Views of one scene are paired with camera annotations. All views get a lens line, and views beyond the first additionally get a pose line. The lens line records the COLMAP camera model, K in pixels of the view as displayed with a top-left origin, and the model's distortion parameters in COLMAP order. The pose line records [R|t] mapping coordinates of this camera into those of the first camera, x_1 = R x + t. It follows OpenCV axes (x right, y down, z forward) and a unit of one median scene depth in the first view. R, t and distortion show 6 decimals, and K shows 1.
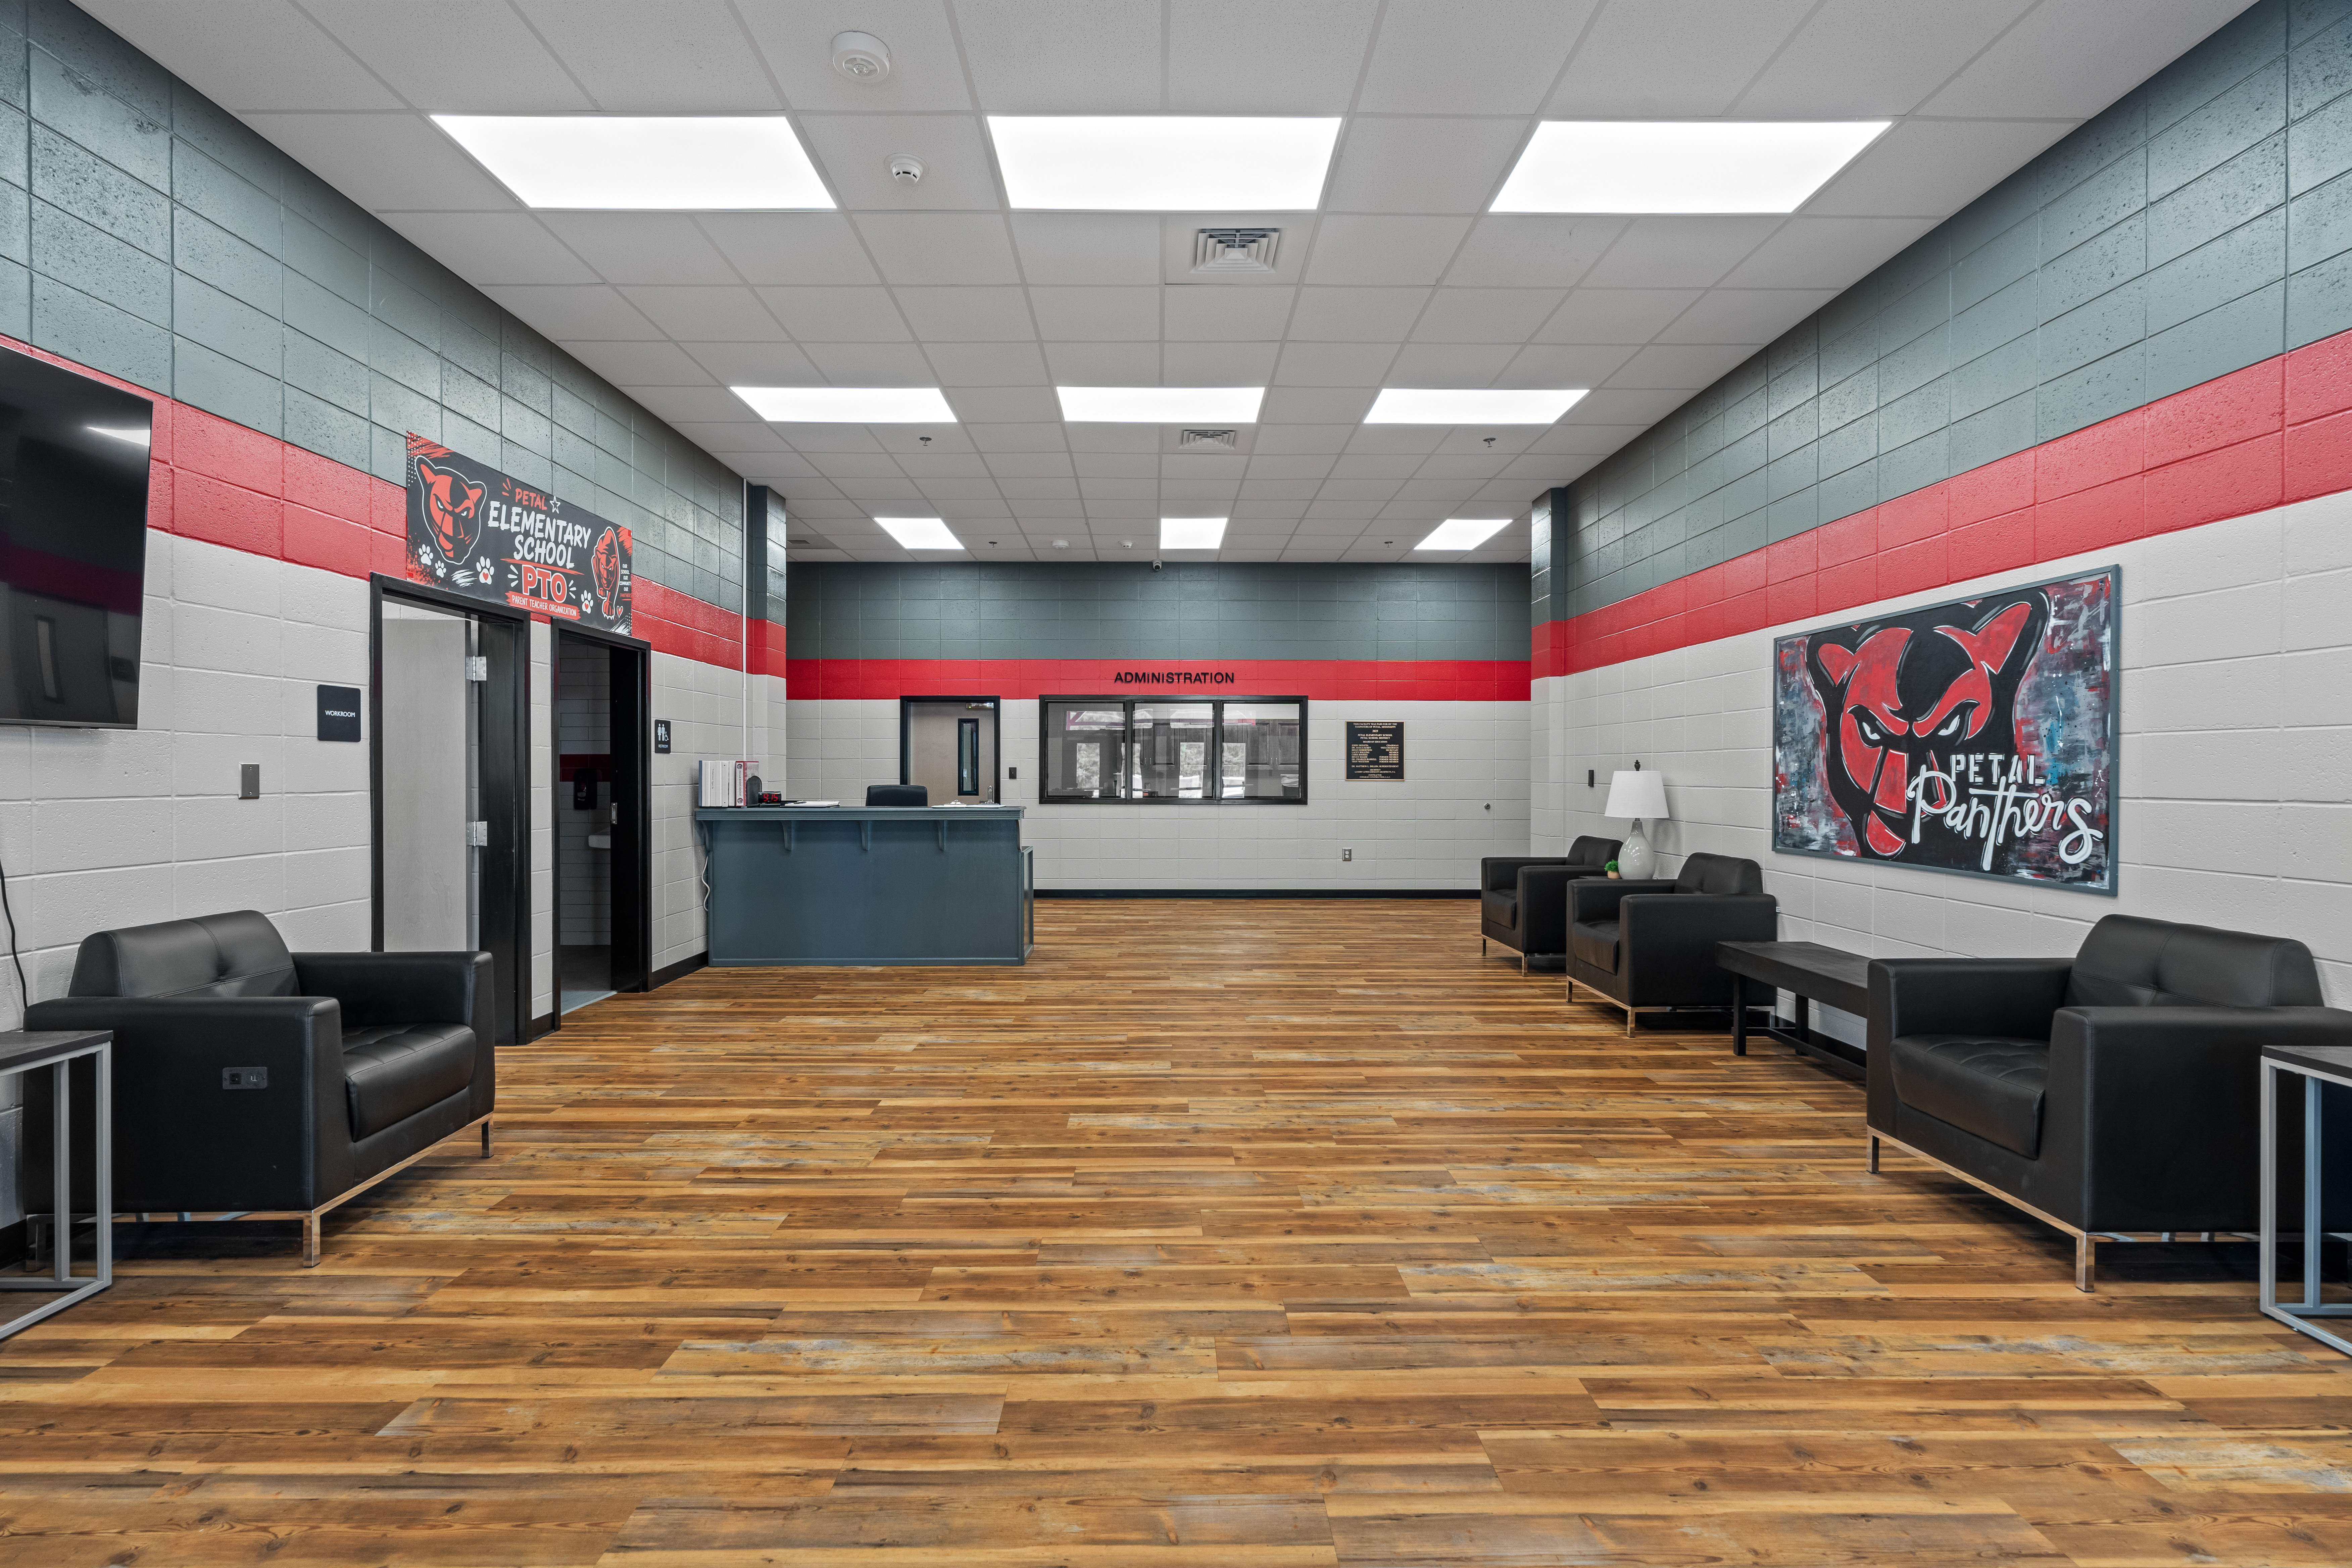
lens RADIAL K [[1066.7, 0, 1170.6], [0, 1066.7, 771.8], [0, 0, 1]] dist [-0.005739, -0.000560]
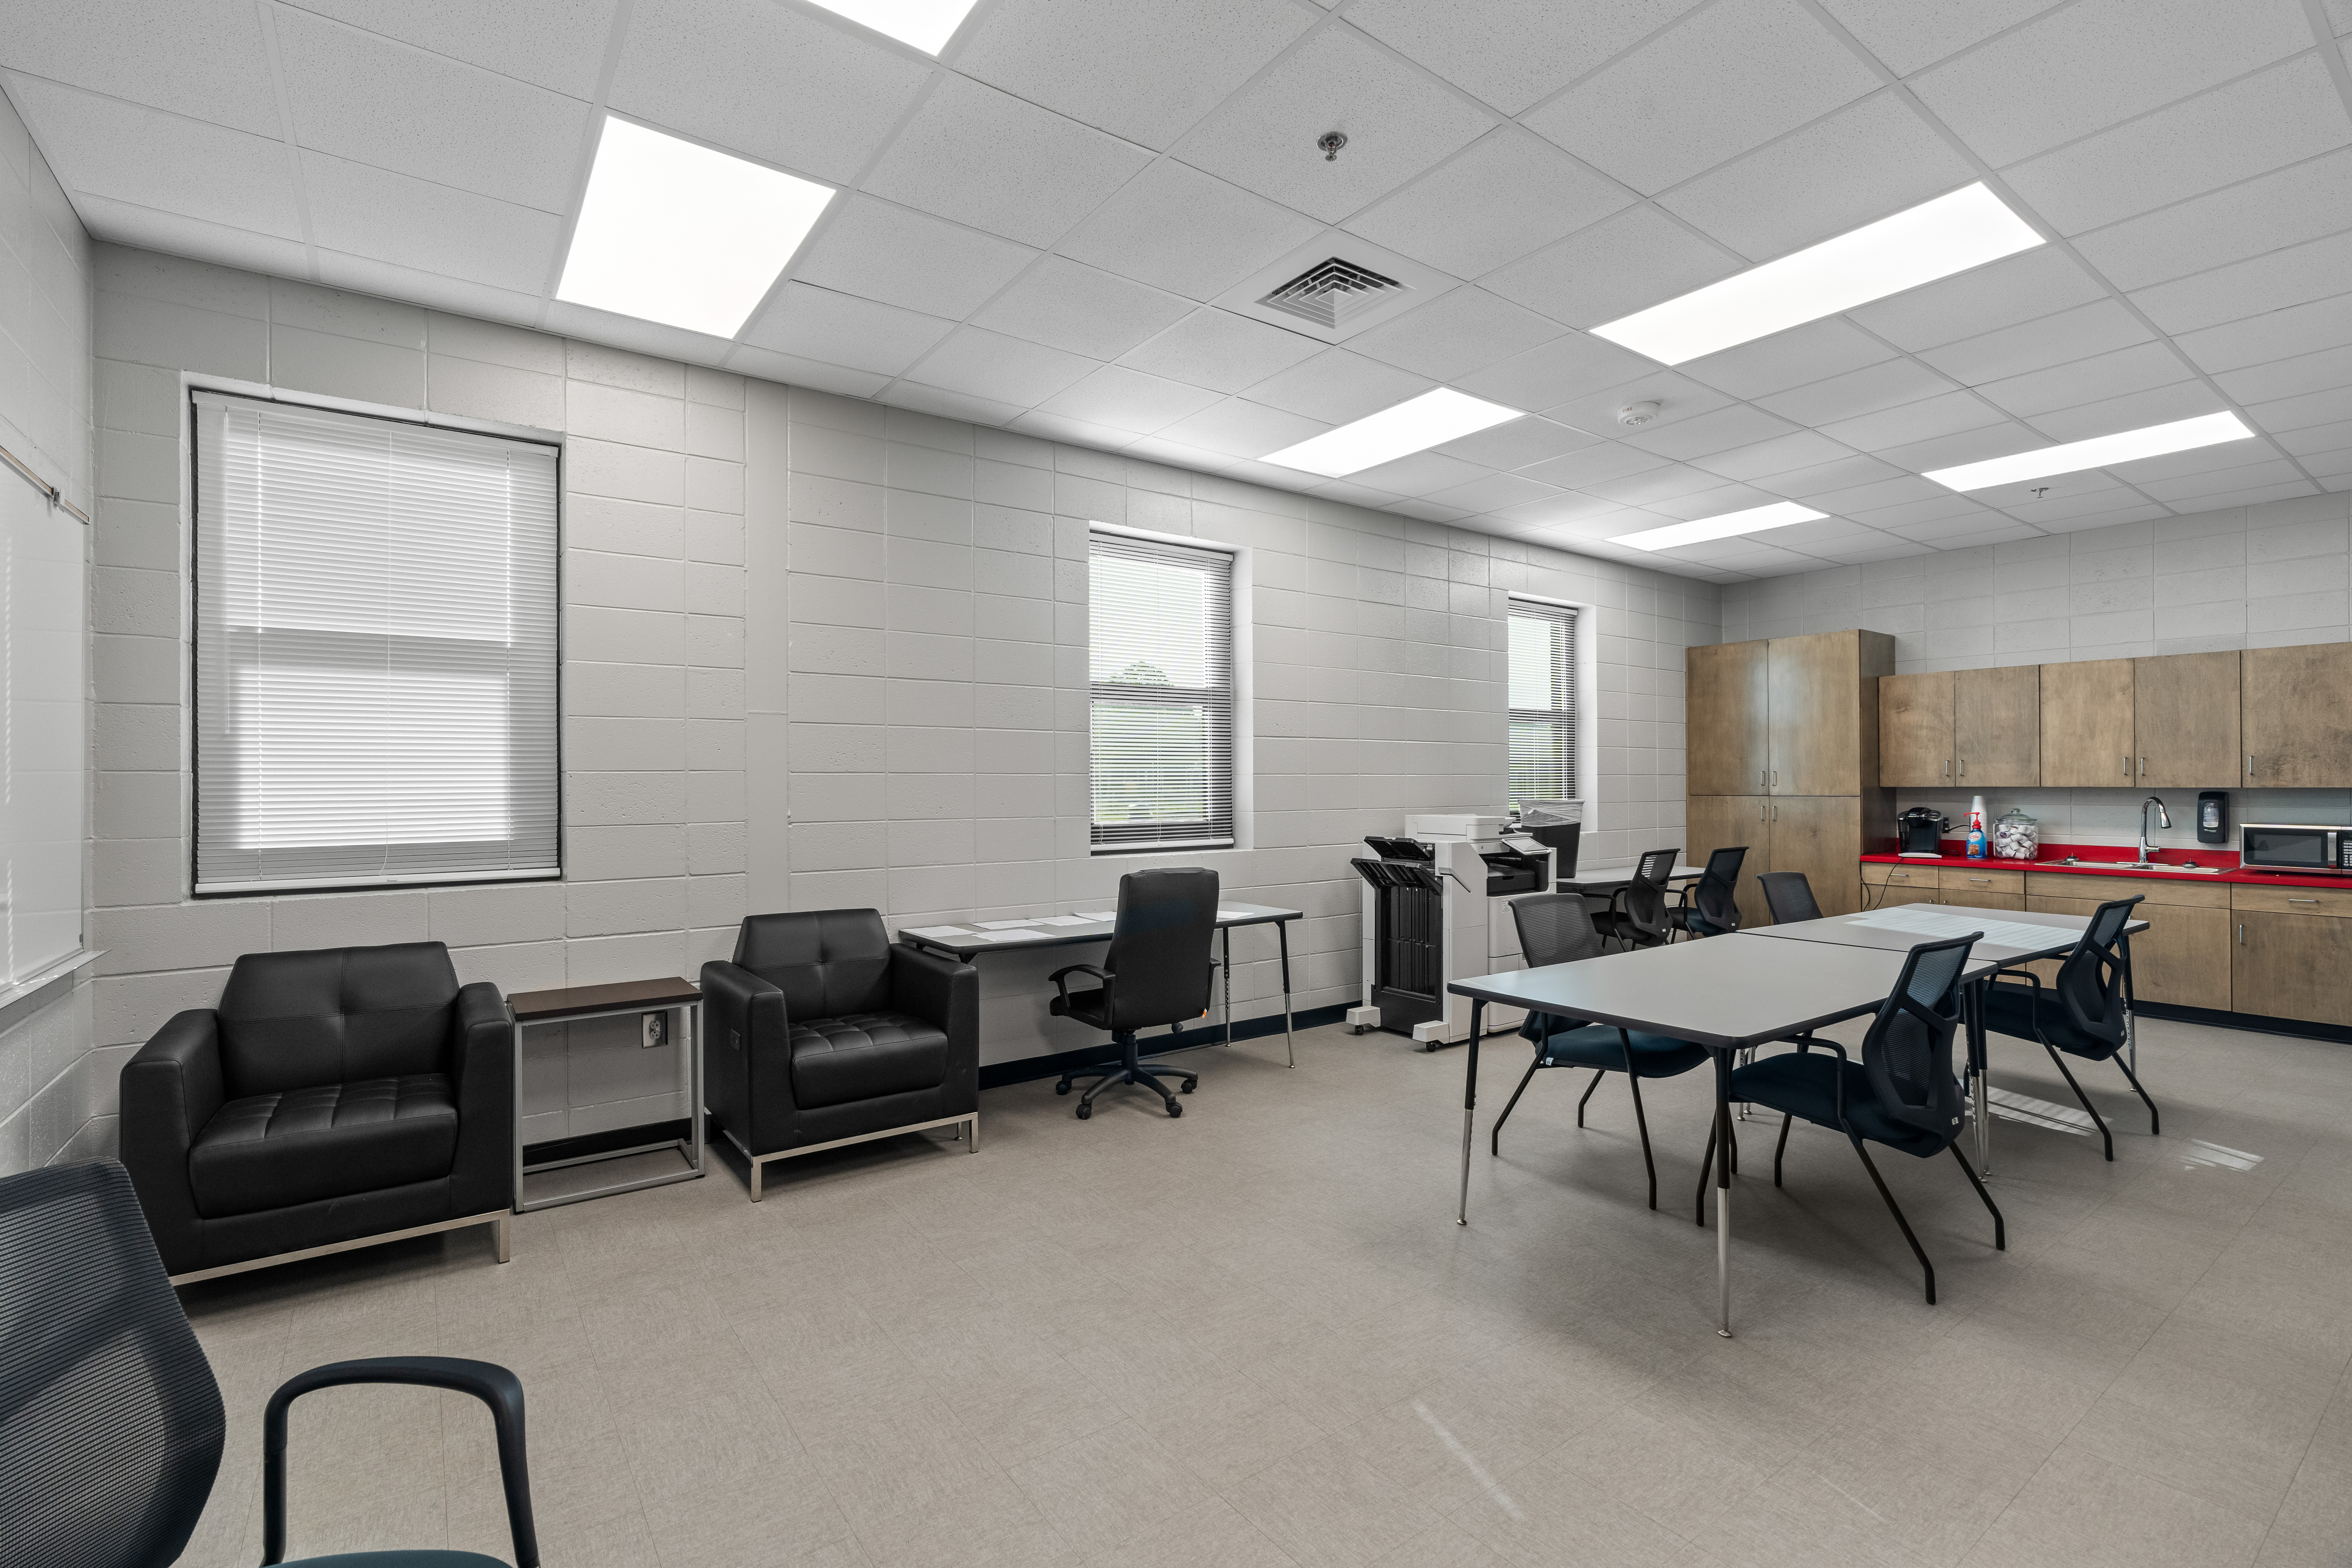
lens RADIAL K [[1066.7, 0, 1177.5], [0, 1066.7, 786.3], [0, 0, 1]] dist [-0.005739, -0.000560]
pose [[0.560676, 0.001719, -0.828033, 0.499461], [-0.010308, 0.999935, -0.004903, -0.025845], [0.827971, 0.011284, 0.560658, 0.659630]]
